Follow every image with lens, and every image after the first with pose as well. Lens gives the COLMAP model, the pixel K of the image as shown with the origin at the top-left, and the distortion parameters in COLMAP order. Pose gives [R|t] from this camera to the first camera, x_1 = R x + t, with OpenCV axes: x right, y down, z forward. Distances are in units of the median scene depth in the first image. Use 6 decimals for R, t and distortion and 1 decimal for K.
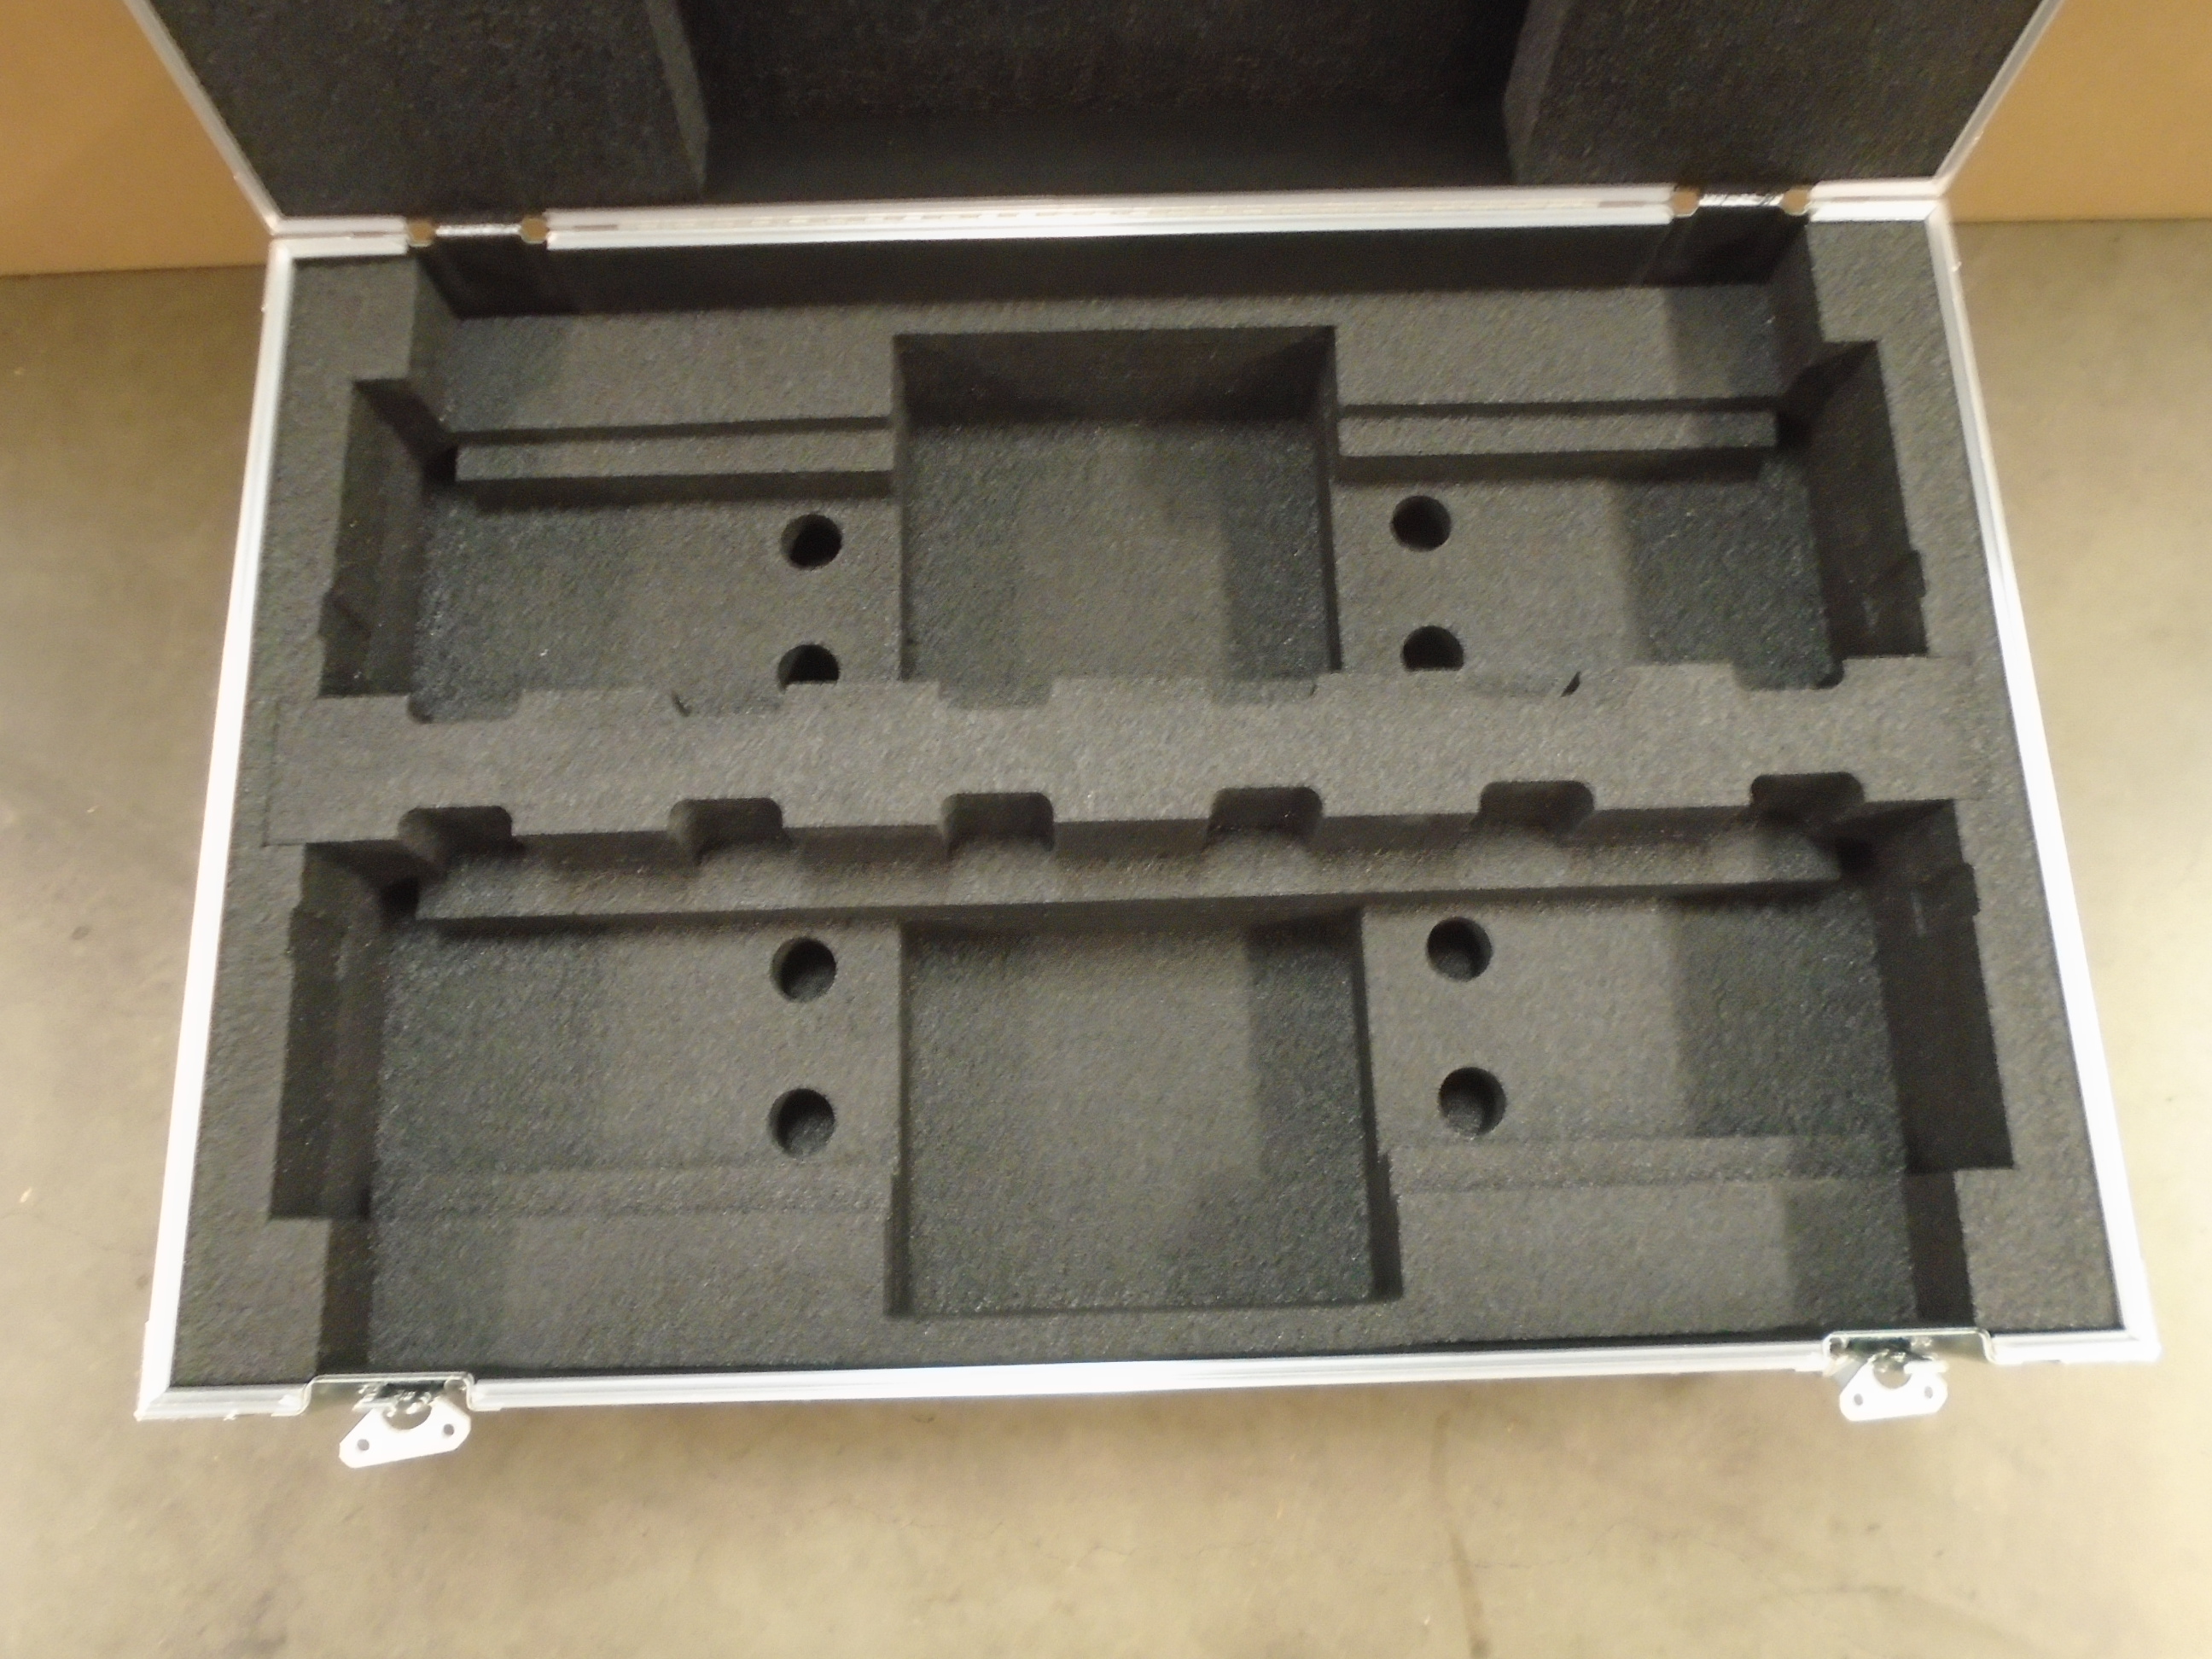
lens RADIAL K [[1699.3, 0, 1101.0], [0, 1699.3, 824.8], [0, 0, 1]] dist [-0.017784, -0.003303]
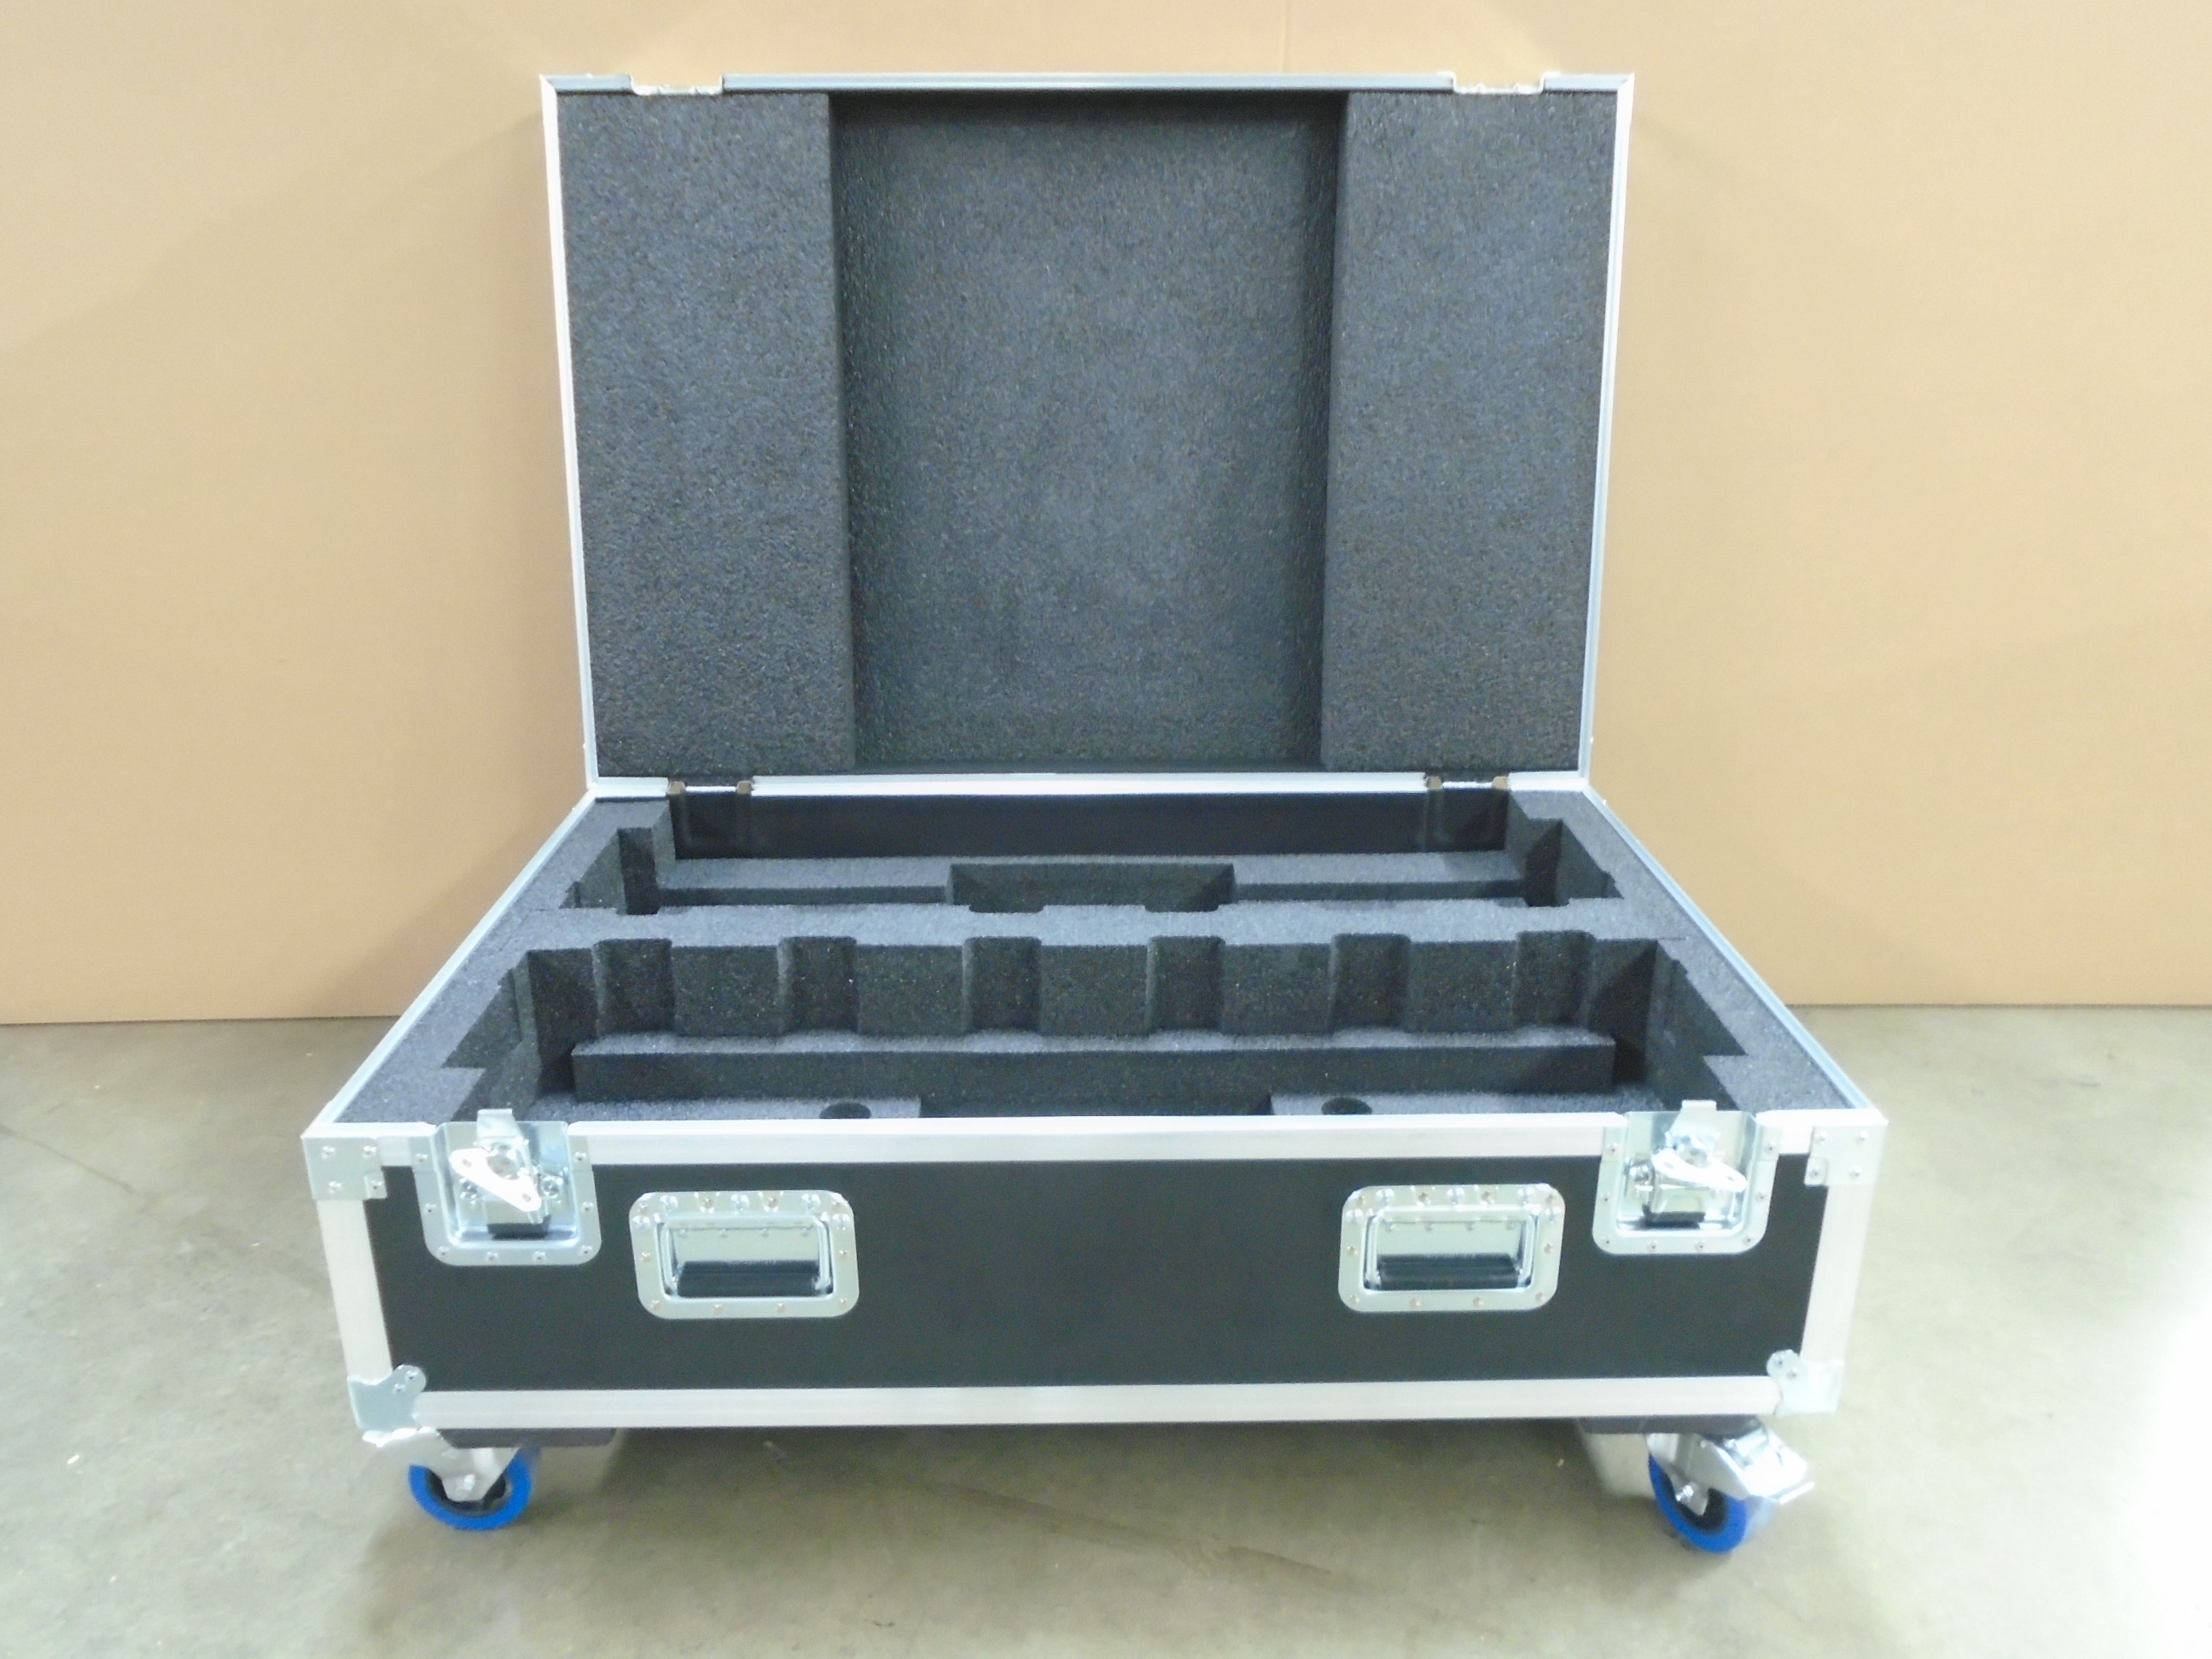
lens RADIAL K [[1699.3, 0, 1101.0], [0, 1699.3, 824.8], [0, 0, 1]] dist [-0.017784, -0.003303]
pose [[0.999914, 0.003743, -0.012568, 0.037674], [-0.012418, 0.578257, -0.815760, 1.033132], [0.004214, 0.815846, 0.578254, 0.060099]]
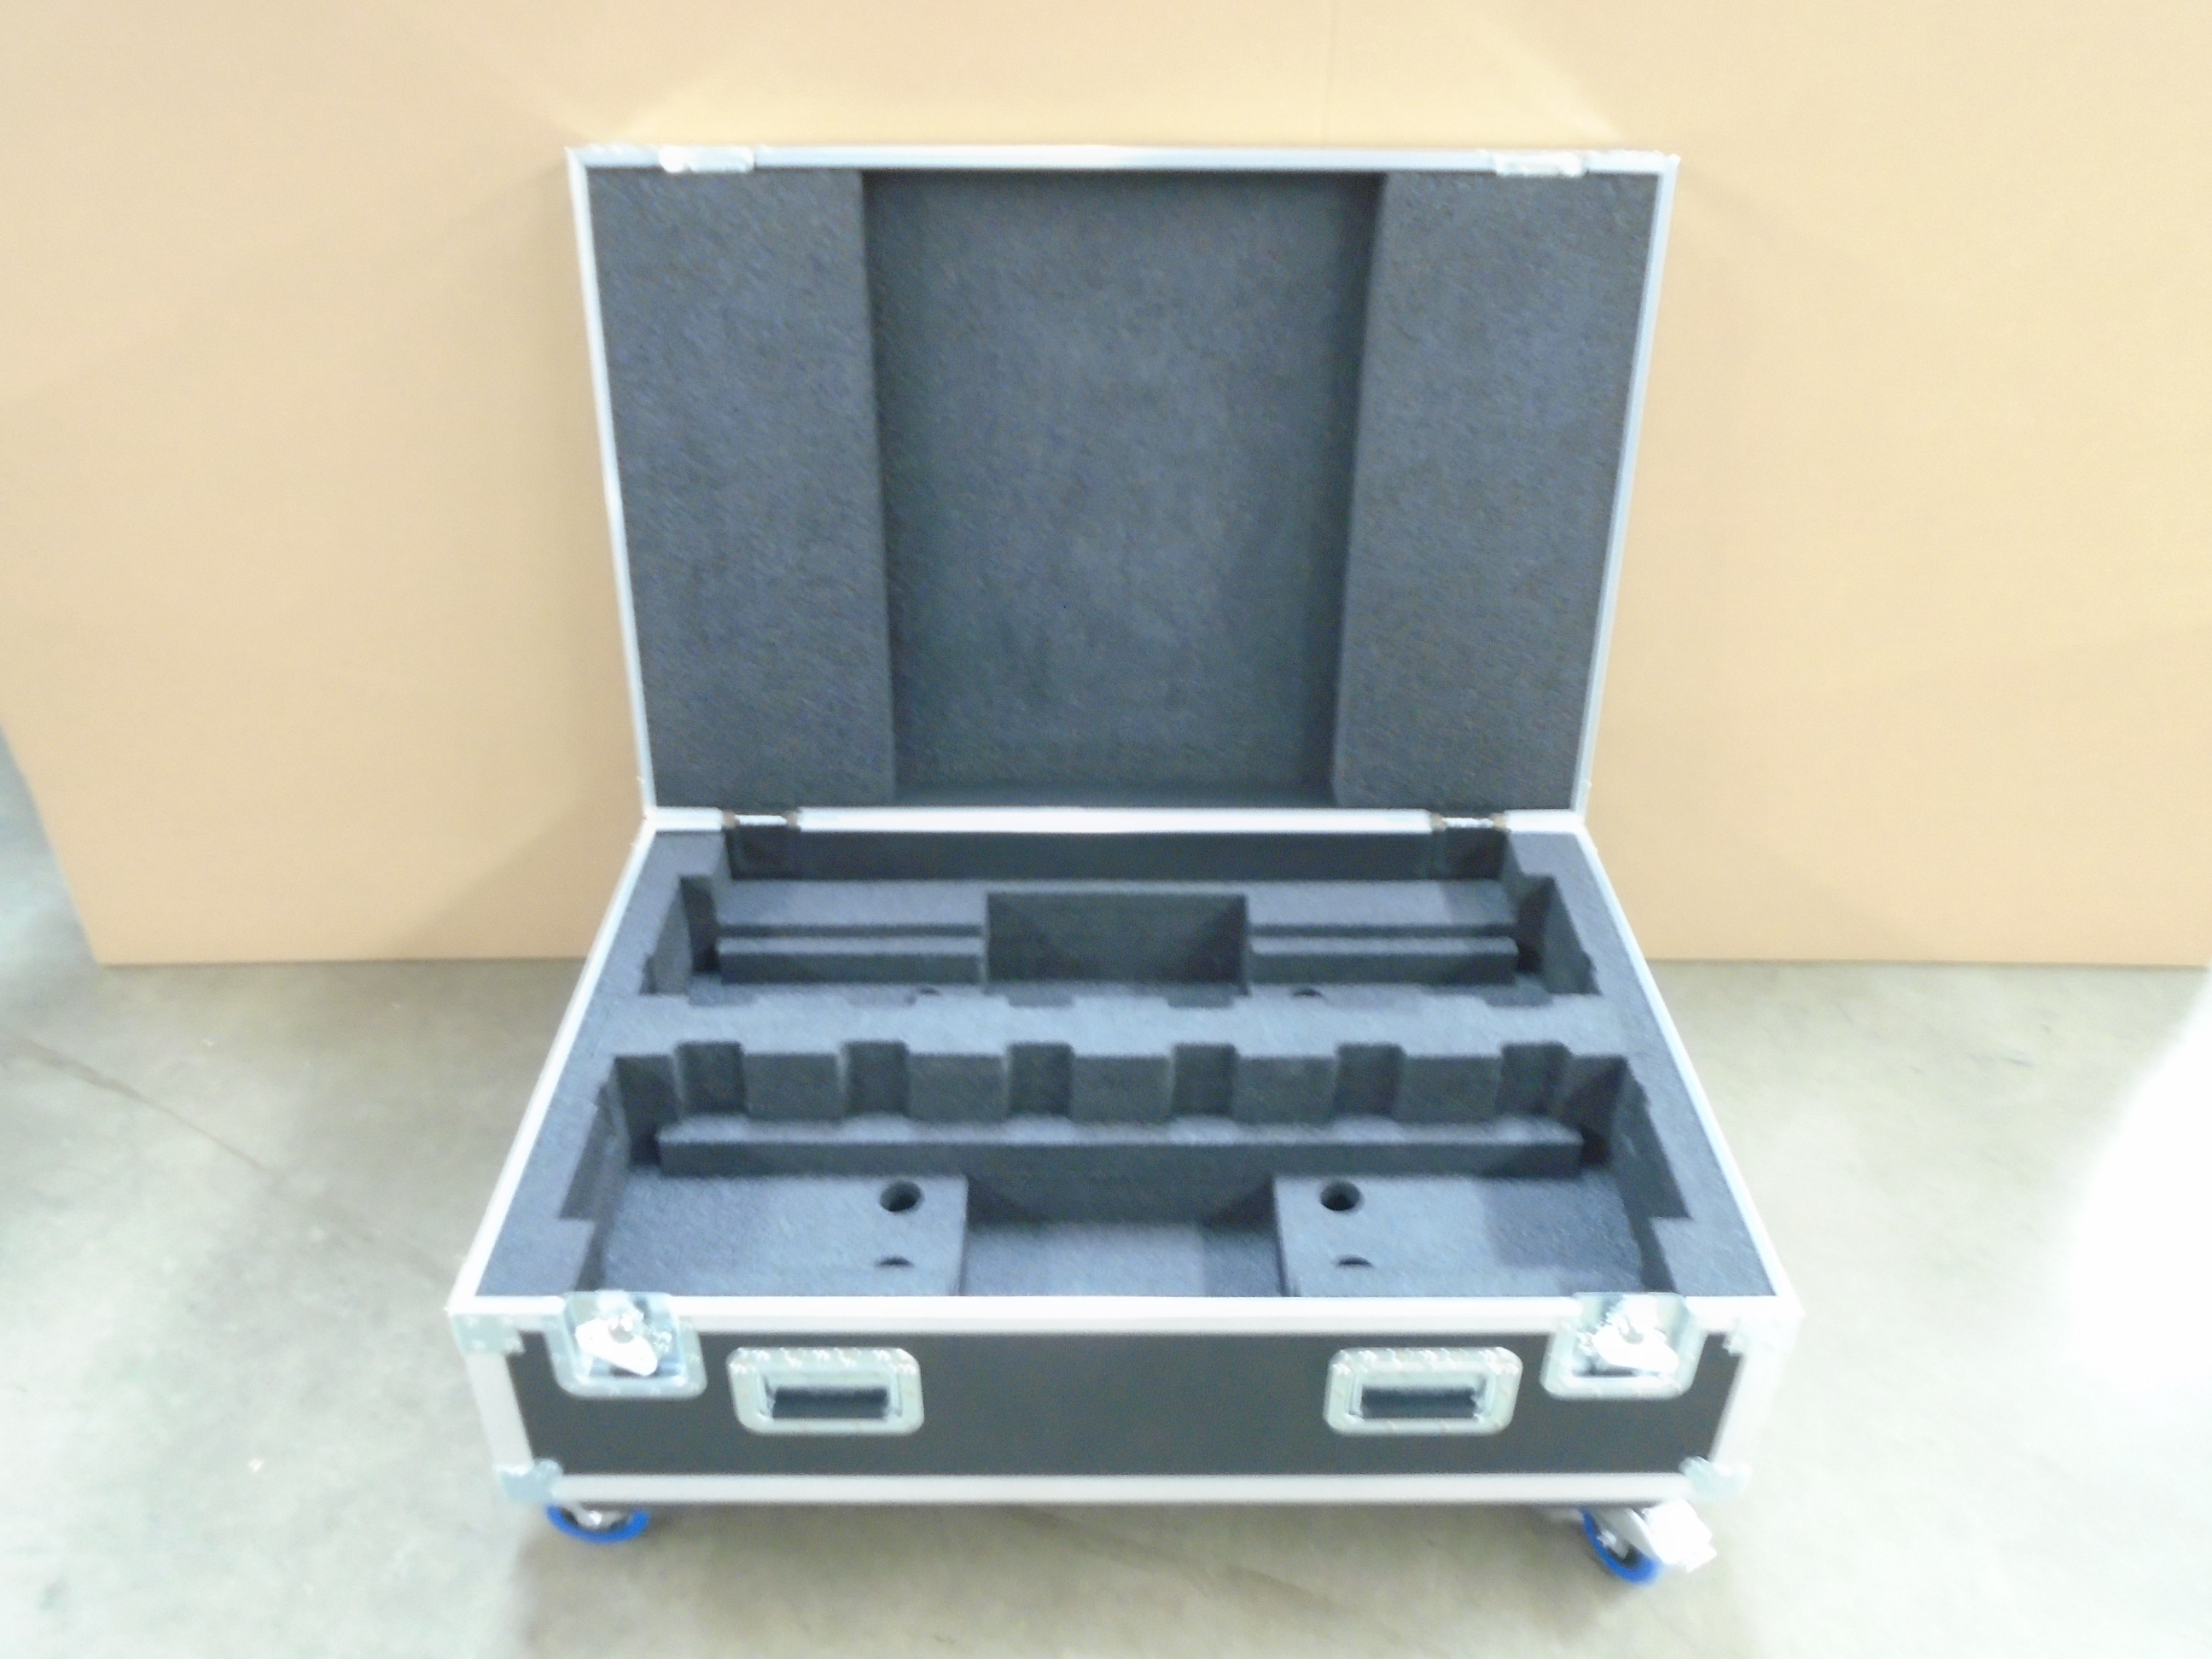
lens RADIAL K [[1699.3, 0, 1101.0], [0, 1699.3, 824.8], [0, 0, 1]] dist [-0.017784, -0.003303]
pose [[0.999742, 0.017388, -0.014629, 0.016658], [-0.022713, 0.745360, -0.666275, 0.841698], [-0.000682, 0.666436, 0.745562, -0.337305]]
